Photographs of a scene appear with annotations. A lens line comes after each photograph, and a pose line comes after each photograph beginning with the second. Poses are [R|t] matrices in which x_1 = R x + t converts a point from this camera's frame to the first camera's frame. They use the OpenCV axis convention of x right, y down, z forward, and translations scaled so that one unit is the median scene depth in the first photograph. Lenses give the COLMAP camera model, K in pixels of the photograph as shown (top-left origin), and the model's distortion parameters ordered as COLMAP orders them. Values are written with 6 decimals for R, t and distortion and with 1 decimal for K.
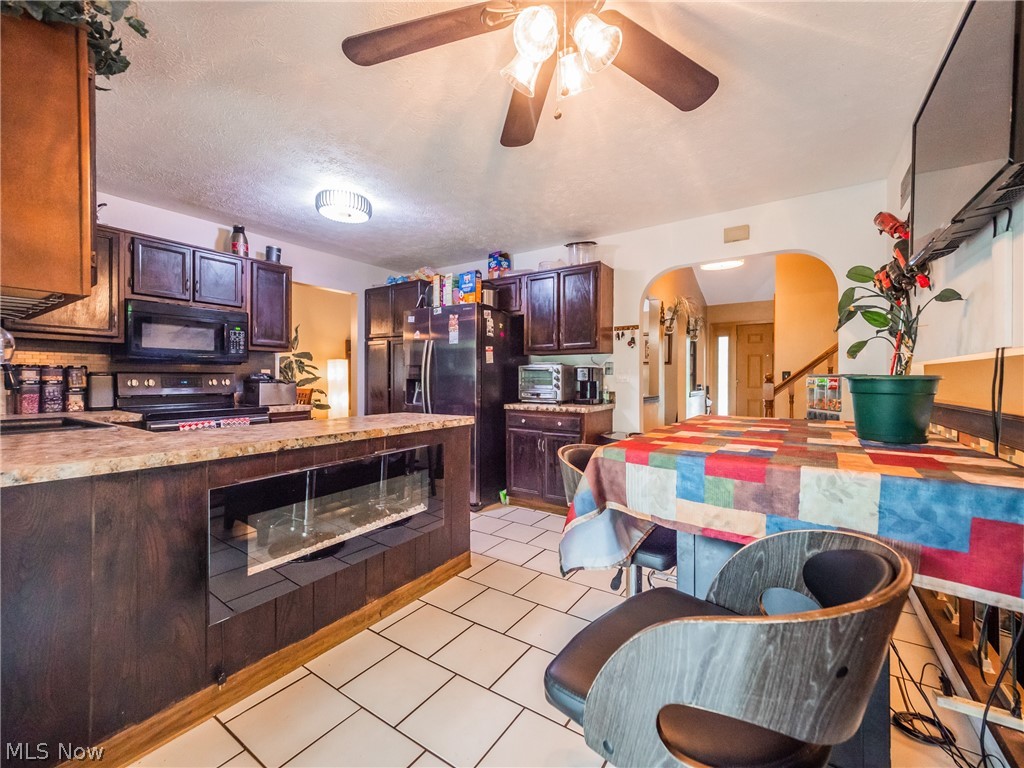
lens RADIAL K [[430.3, 0, 507.4], [0, 430.3, 383.2], [0, 0, 1]] dist [0.020104, -0.011094]
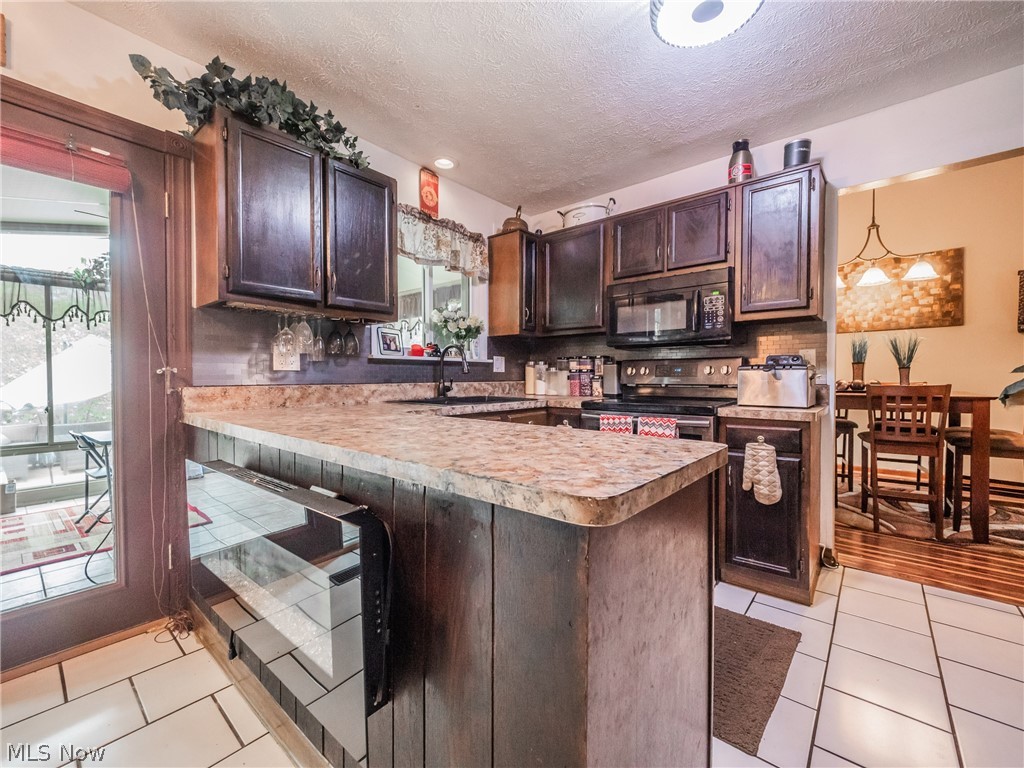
lens RADIAL K [[430.3, 0, 507.4], [0, 430.3, 383.2], [0, 0, 1]] dist [0.020104, -0.011094]
pose [[-0.113288, 0.013934, -0.993464, 0.111344], [-0.009268, 0.999843, 0.015081, 0.012564], [0.993519, 0.010916, -0.113141, 0.722788]]
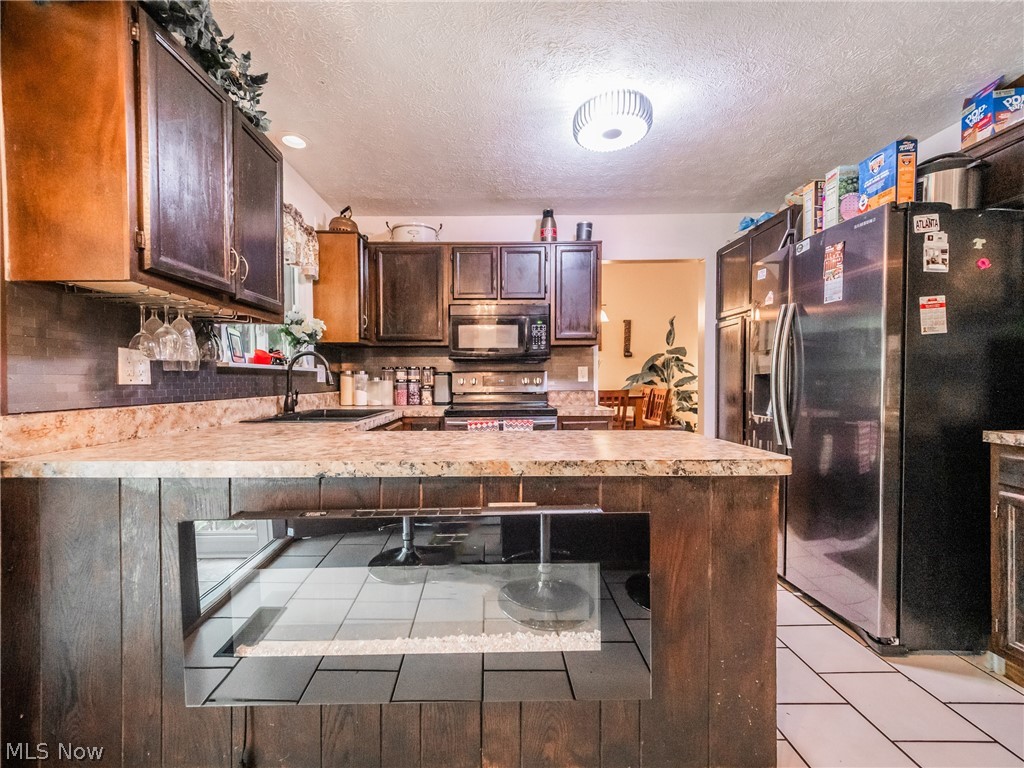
lens RADIAL K [[430.8, 0, 497.2], [0, 430.8, 388.6], [0, 0, 1]] dist [0.009382, -0.000581]
pose [[0.560482, 0.009217, -0.828116, 0.081281], [-0.001703, 0.999949, 0.009977, 0.006065], [0.828165, -0.004182, 0.560469, 0.398243]]
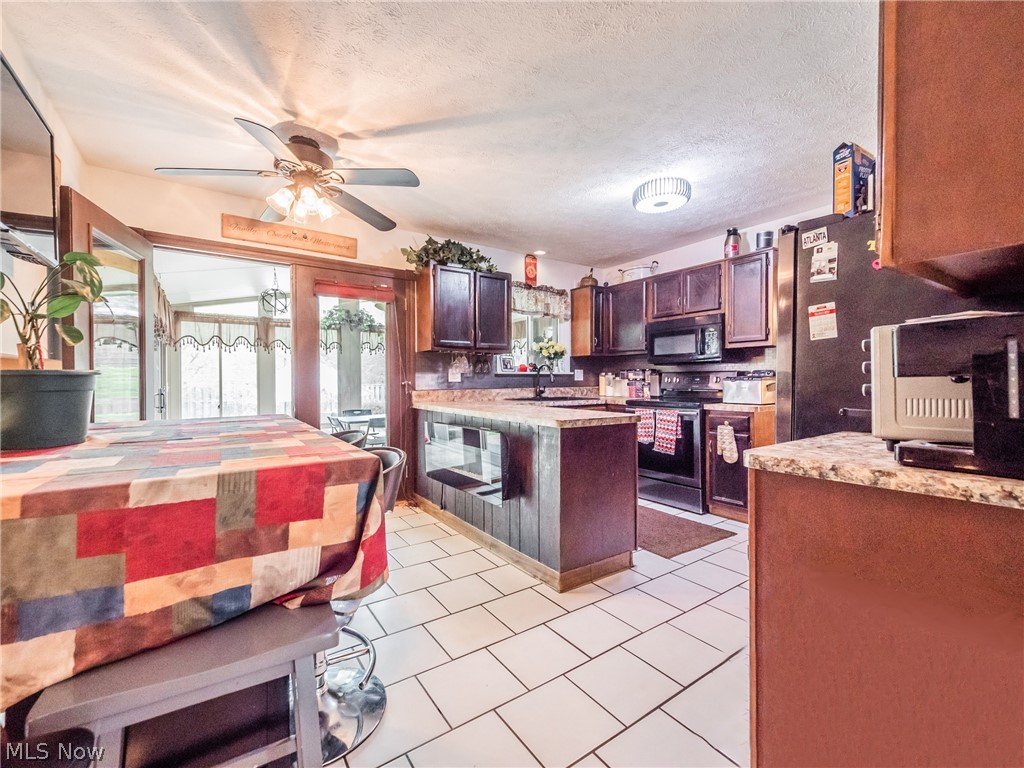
lens RADIAL K [[430.3, 0, 507.4], [0, 430.3, 383.2], [0, 0, 1]] dist [0.020104, -0.011094]
pose [[-0.366147, 0.007170, -0.930529, 0.552439], [-0.005004, 0.999941, 0.009674, -0.001141], [0.930543, 0.008199, -0.366090, 0.892963]]
